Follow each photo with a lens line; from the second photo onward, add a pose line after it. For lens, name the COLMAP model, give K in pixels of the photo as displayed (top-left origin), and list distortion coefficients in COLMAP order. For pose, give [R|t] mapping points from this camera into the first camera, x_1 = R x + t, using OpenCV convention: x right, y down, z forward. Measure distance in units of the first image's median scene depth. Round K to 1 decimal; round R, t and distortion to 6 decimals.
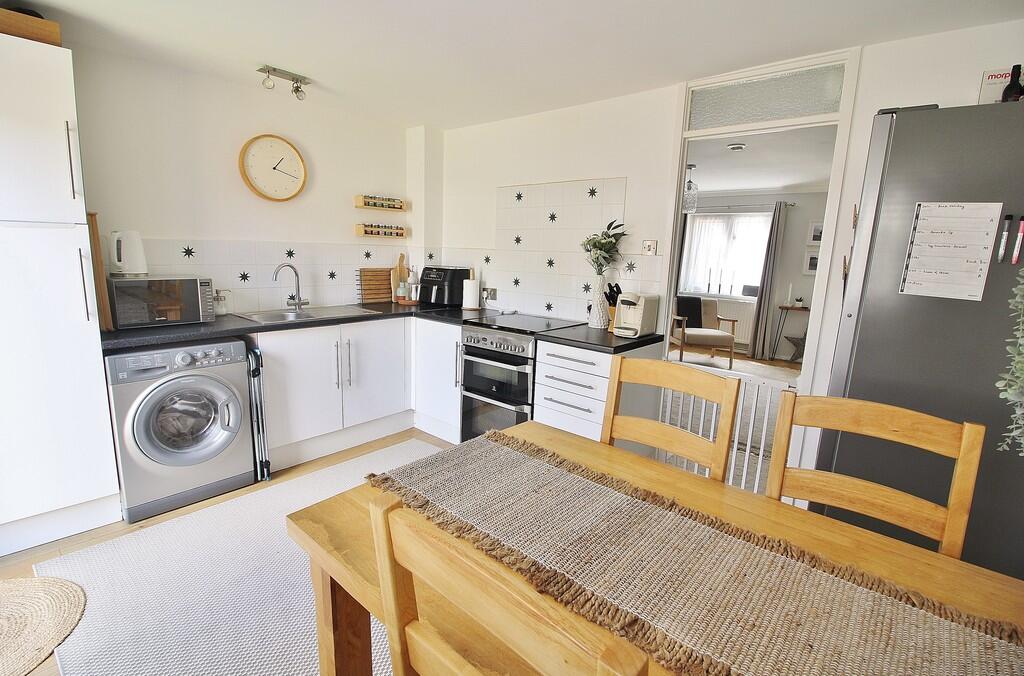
lens RADIAL K [[475.8, 0, 511.6], [0, 475.8, 337.2], [0, 0, 1]] dist [-0.008583, -0.006607]
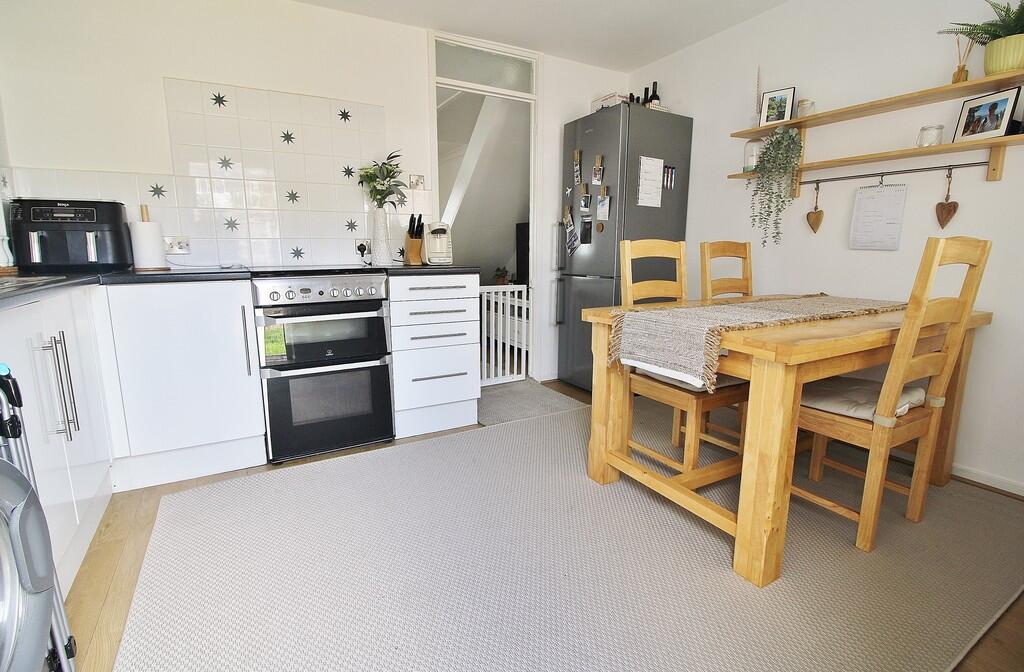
lens RADIAL K [[475.8, 0, 511.1], [0, 475.8, 335.7], [0, 0, 1]] dist [-0.008583, -0.006607]
pose [[0.328690, -0.204441, 0.922045, -0.716164], [0.184508, 0.971378, 0.149606, 0.023218], [-0.926239, 0.120951, 0.357003, 0.502997]]
